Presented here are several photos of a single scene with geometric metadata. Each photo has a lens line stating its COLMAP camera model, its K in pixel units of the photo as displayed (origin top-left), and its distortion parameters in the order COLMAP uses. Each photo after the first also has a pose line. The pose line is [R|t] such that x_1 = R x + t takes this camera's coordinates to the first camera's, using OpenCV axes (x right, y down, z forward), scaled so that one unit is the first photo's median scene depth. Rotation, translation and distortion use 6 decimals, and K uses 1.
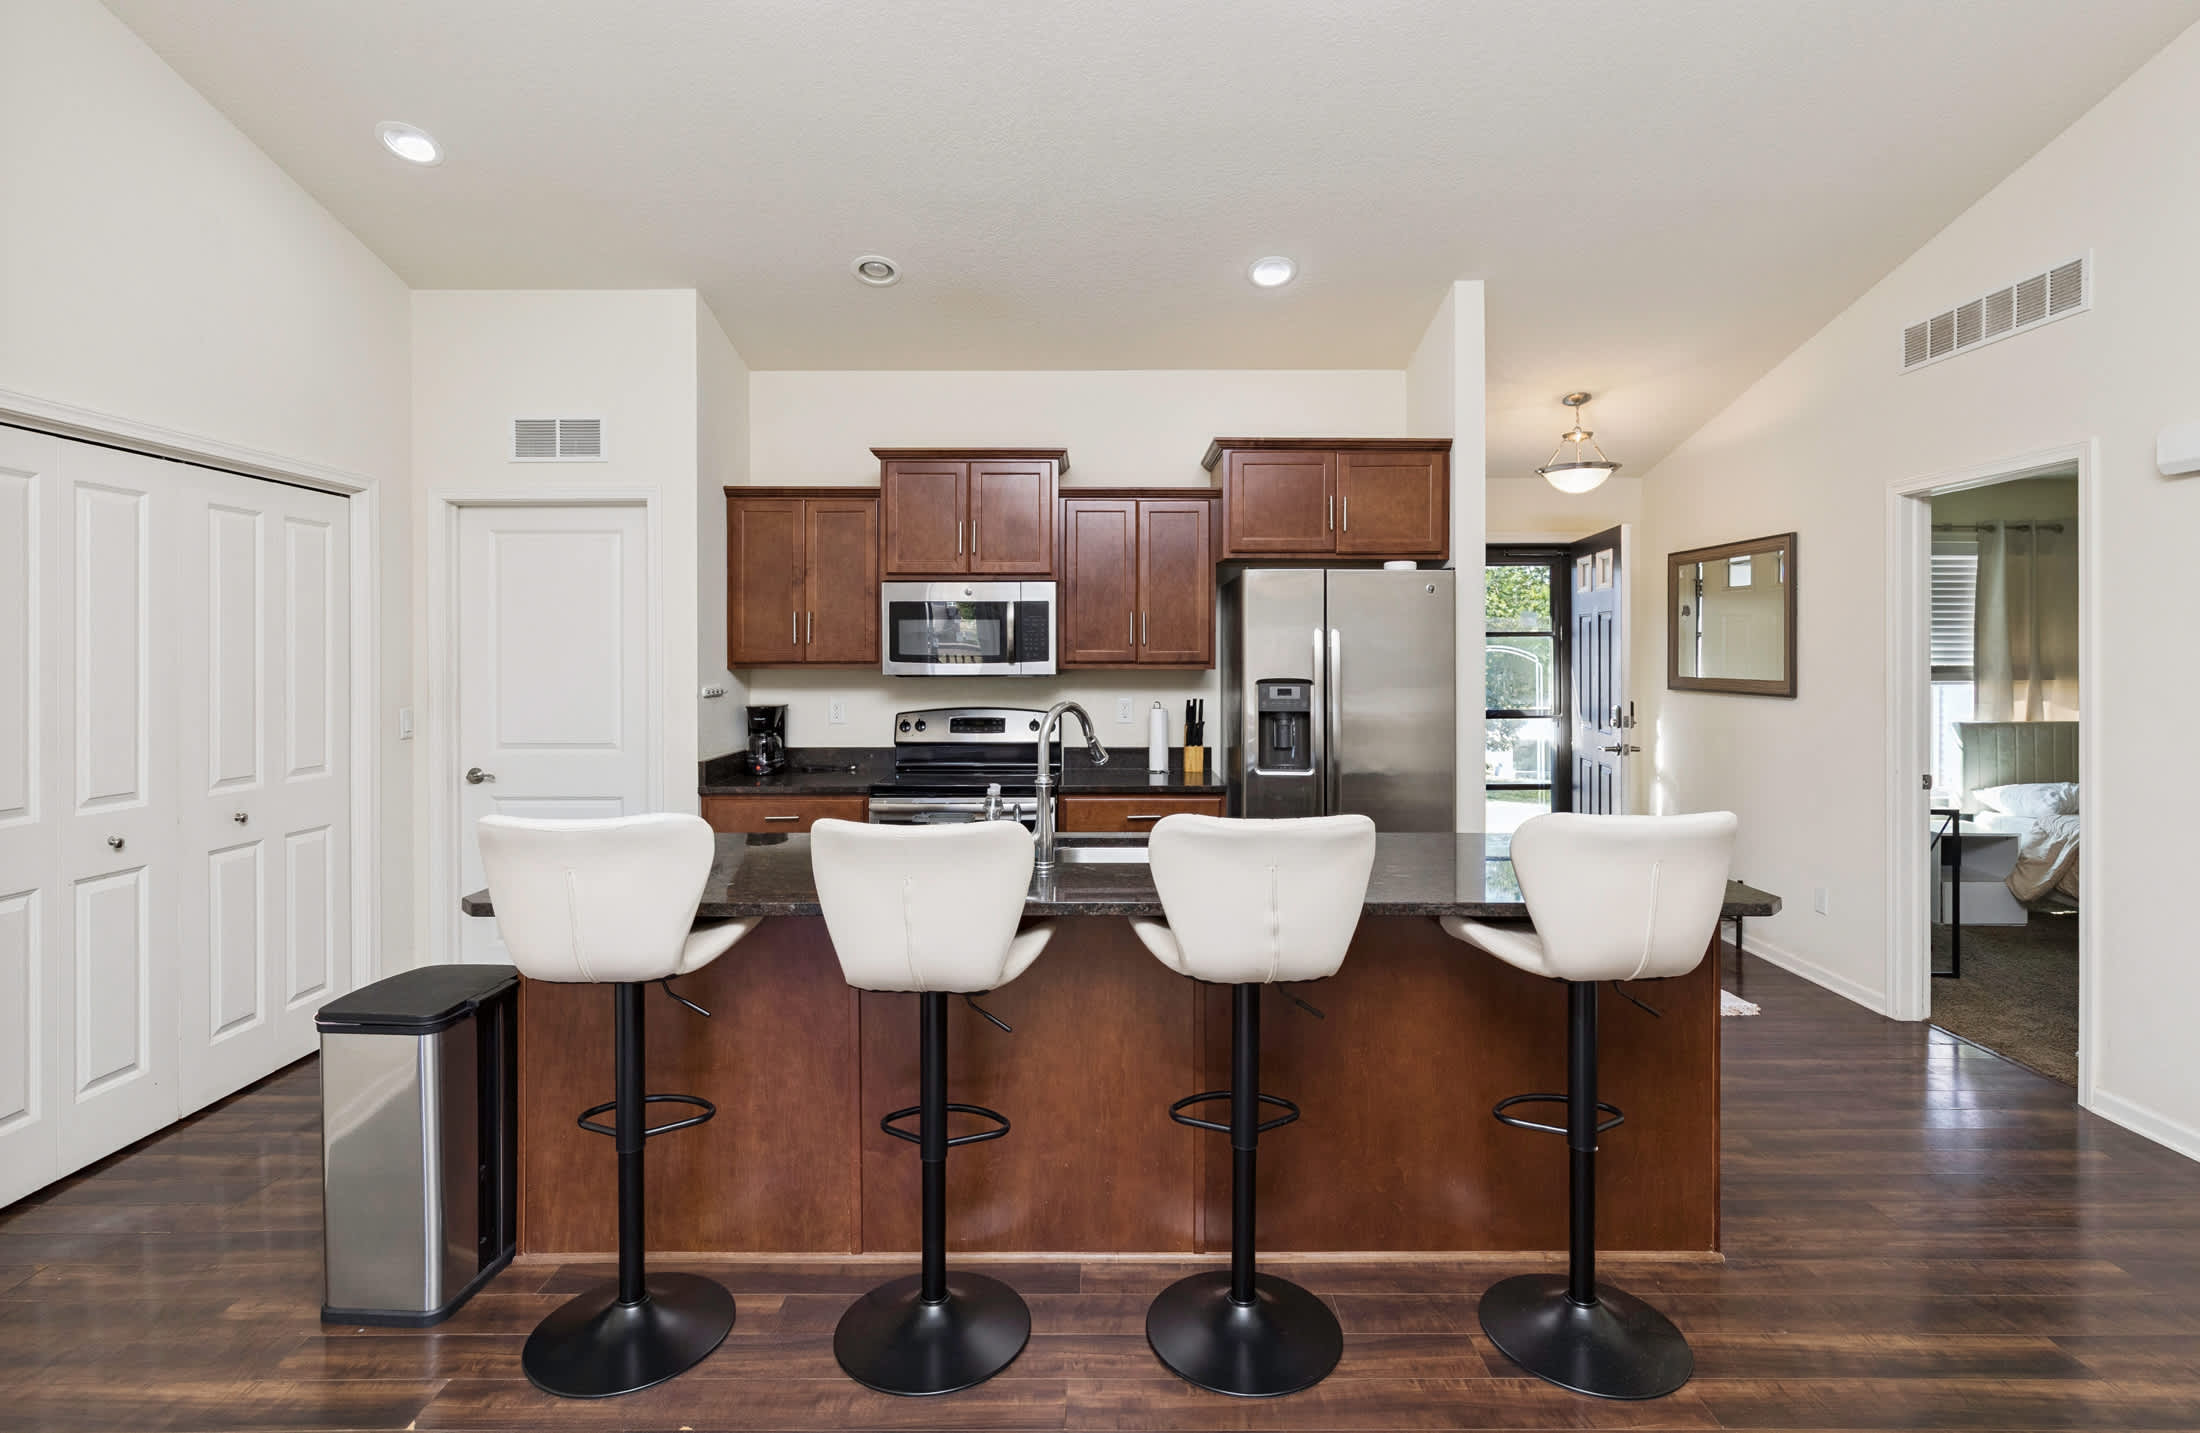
lens RADIAL K [[1057.2, 0, 1098.6], [0, 1057.2, 653.8], [0, 0, 1]] dist [-0.004455, 0.002944]
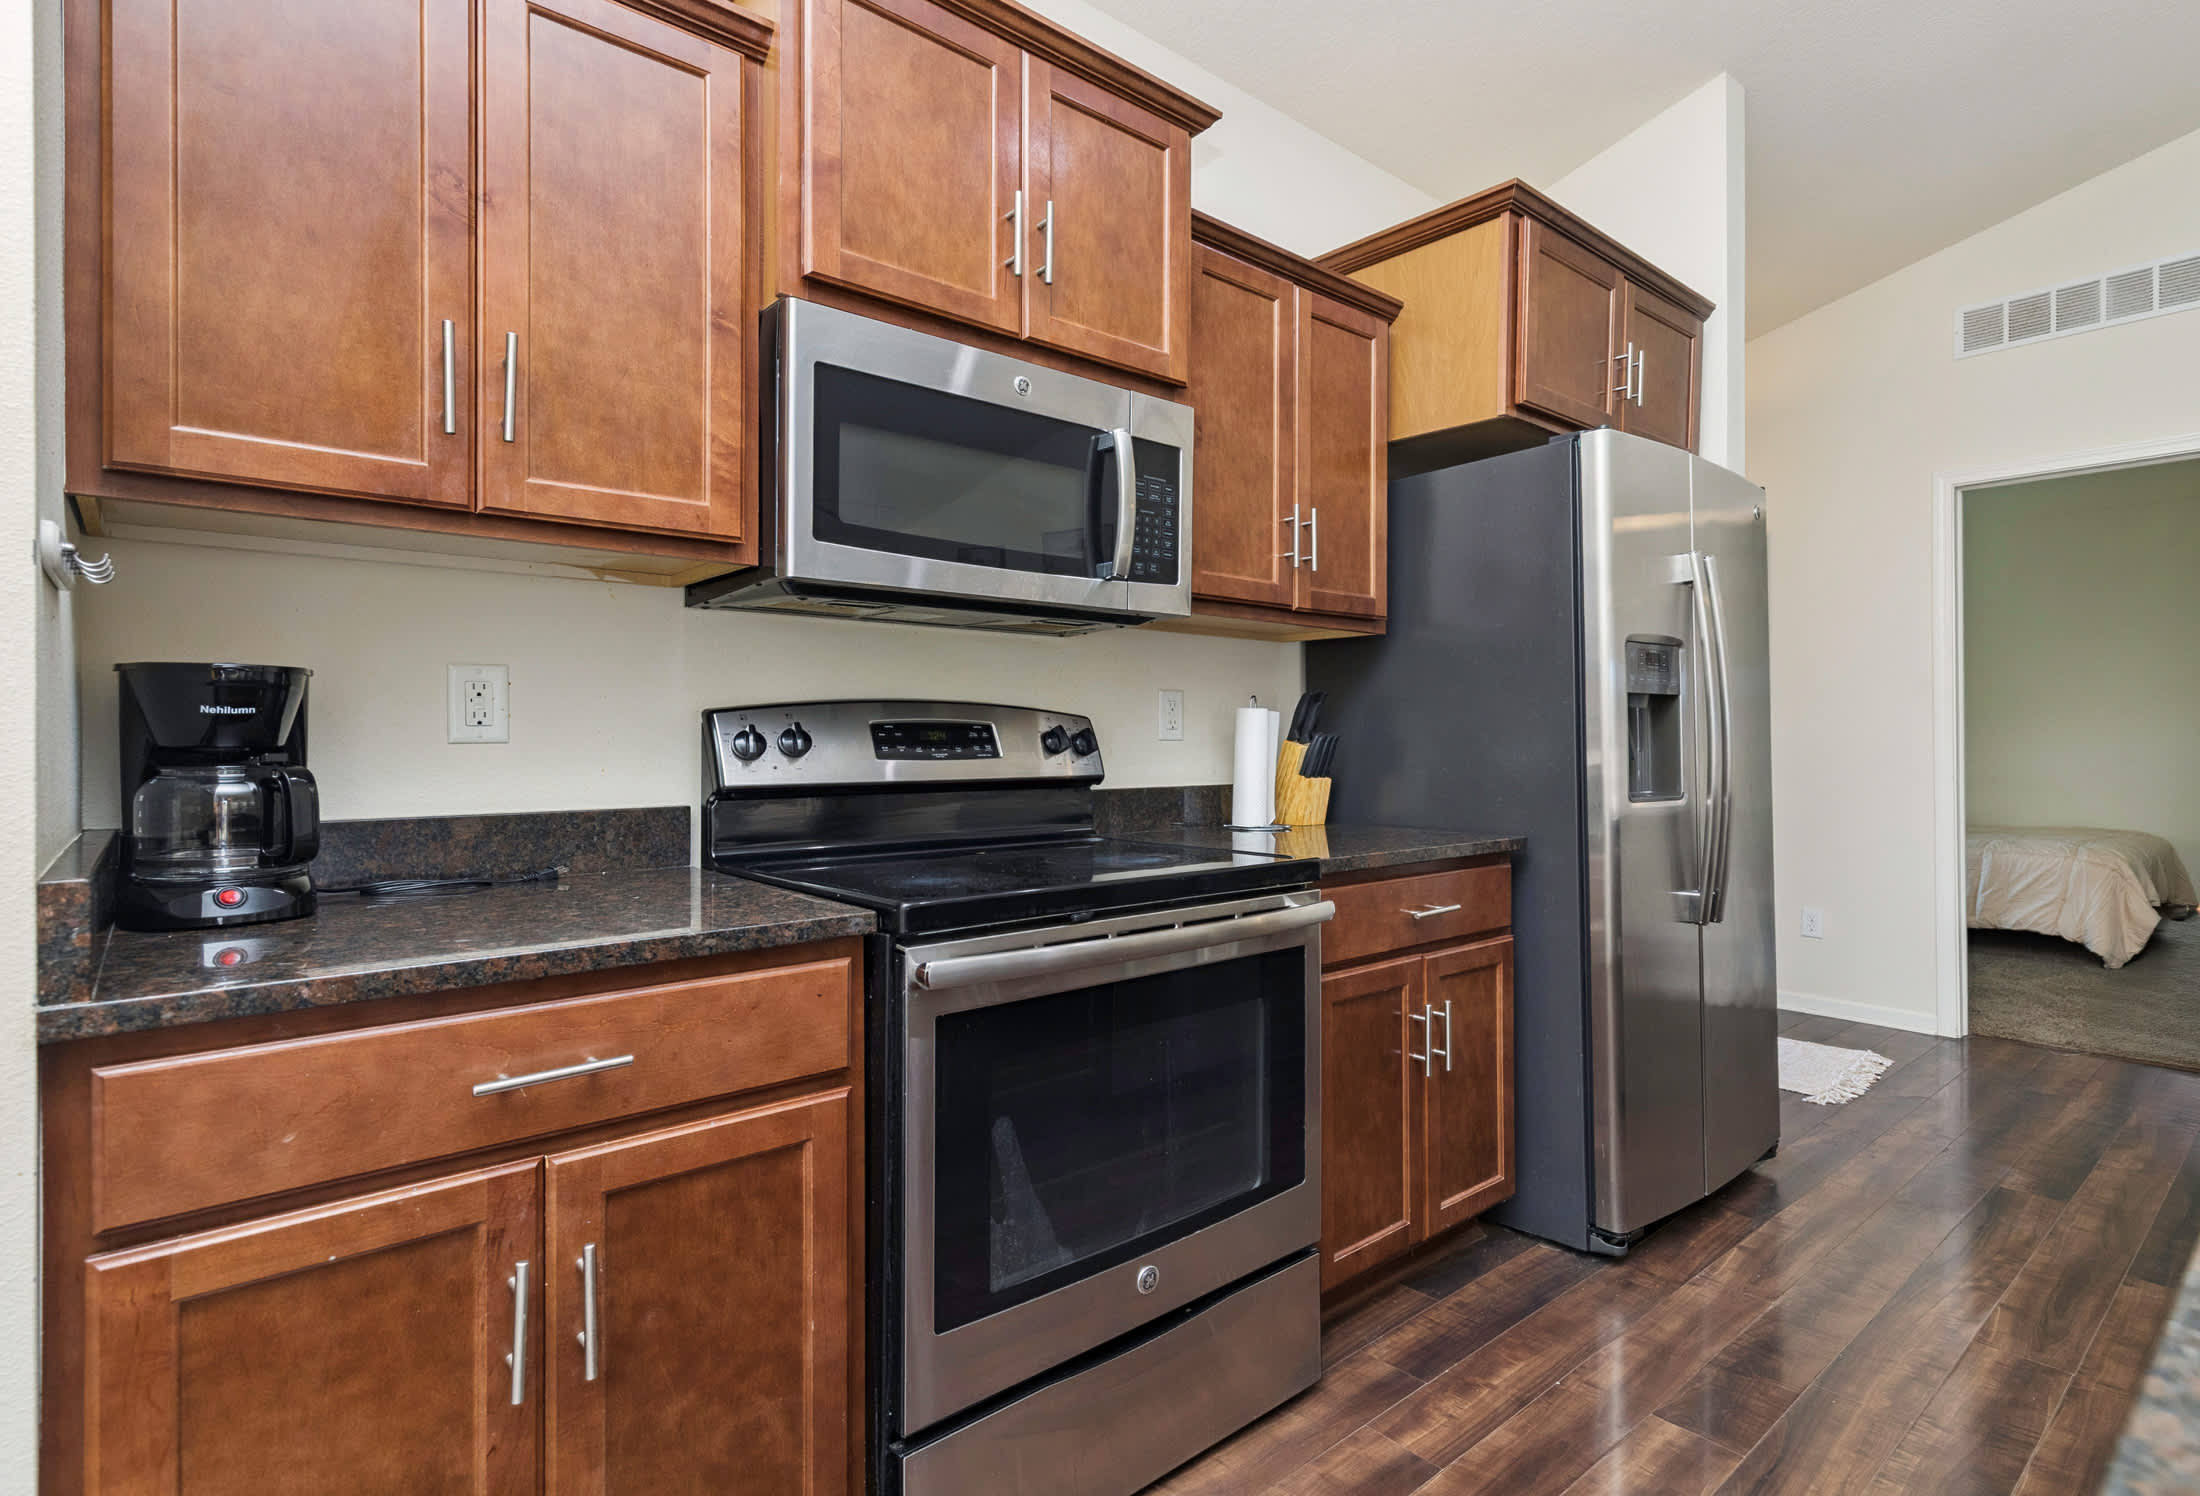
lens RADIAL K [[1125.5, 0, 1310.0], [0, 1125.5, 735.0], [0, 0, 1]] dist [0.004312, 0.001229]
pose [[0.715719, 0.001380, 0.698387, -0.353804], [-0.007618, 0.999954, 0.005831, 0.069776], [-0.698347, -0.009494, 0.715696, 0.668353]]
